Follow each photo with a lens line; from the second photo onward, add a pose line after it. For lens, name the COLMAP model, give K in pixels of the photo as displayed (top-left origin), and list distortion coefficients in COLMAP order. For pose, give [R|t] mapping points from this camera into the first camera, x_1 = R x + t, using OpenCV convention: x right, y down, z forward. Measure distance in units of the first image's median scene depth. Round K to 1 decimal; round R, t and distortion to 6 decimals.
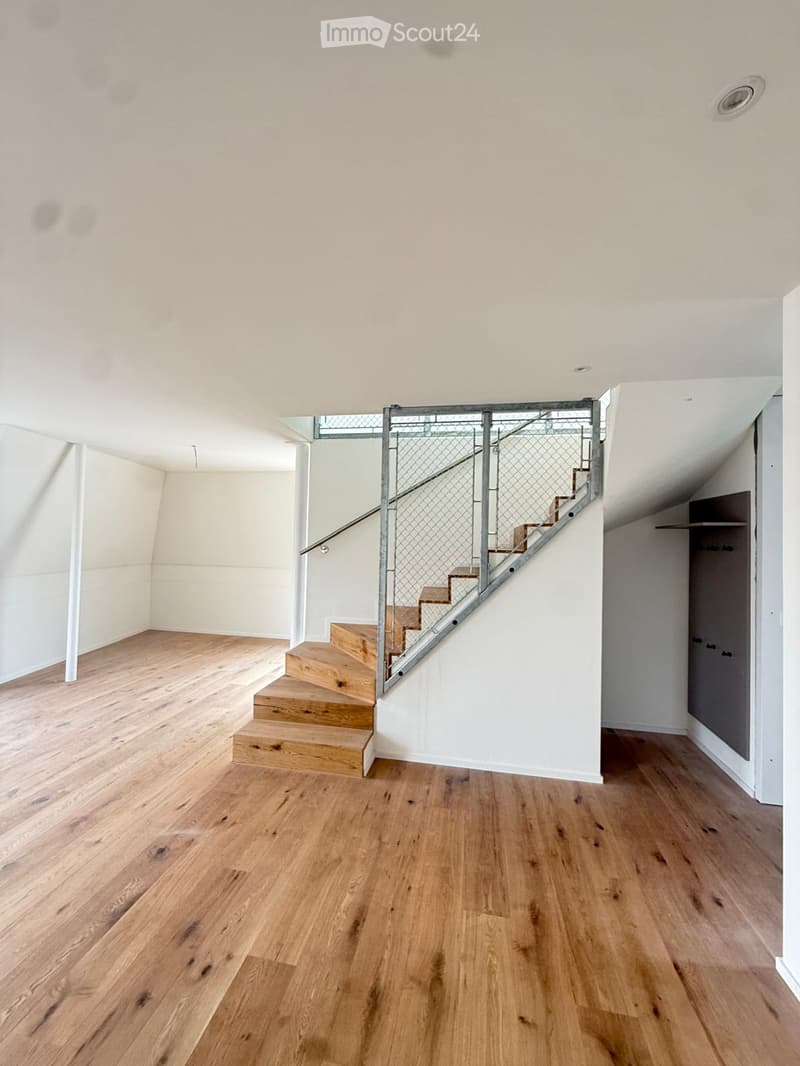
lens RADIAL K [[423.8, 0, 403.9], [0, 423.8, 530.3], [0, 0, 1]] dist [0.000380, 0.000222]
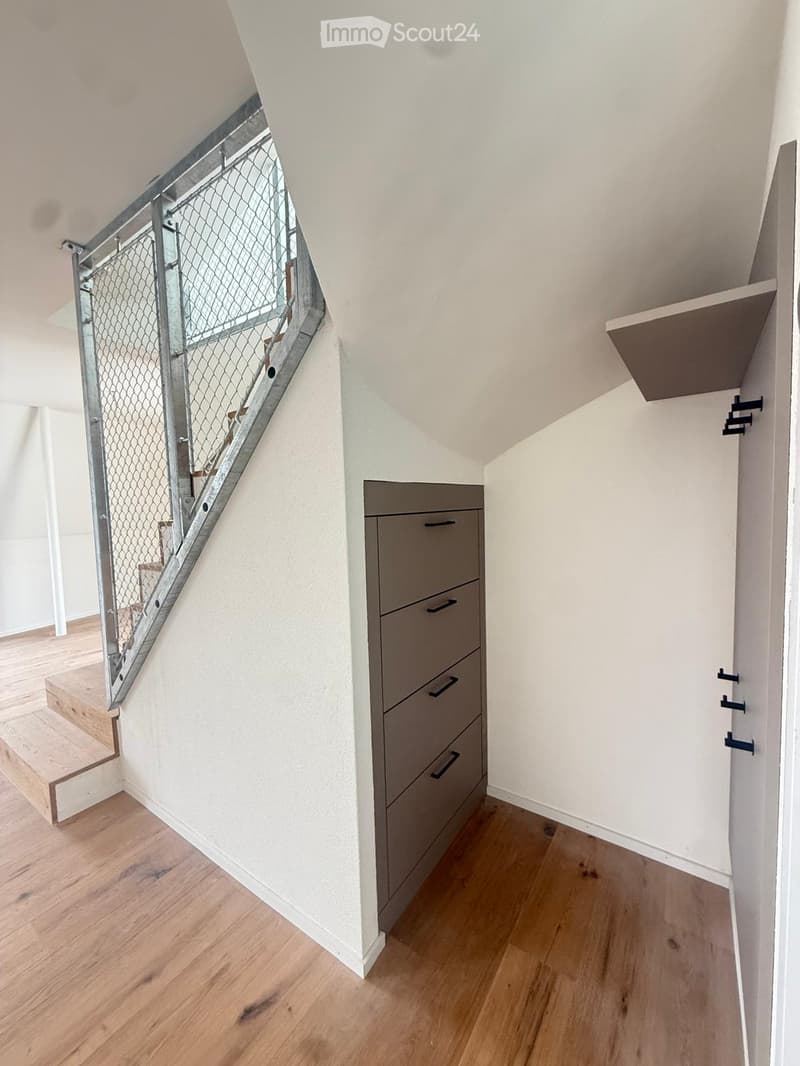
lens RADIAL K [[423.8, 0, 398.4], [0, 423.8, 527.4], [0, 0, 1]] dist [0.000380, 0.000222]
pose [[0.907307, -0.026456, -0.419636, 0.673604], [0.062645, 0.995385, 0.072691, 0.089465], [0.415776, -0.092241, 0.904777, 0.626586]]
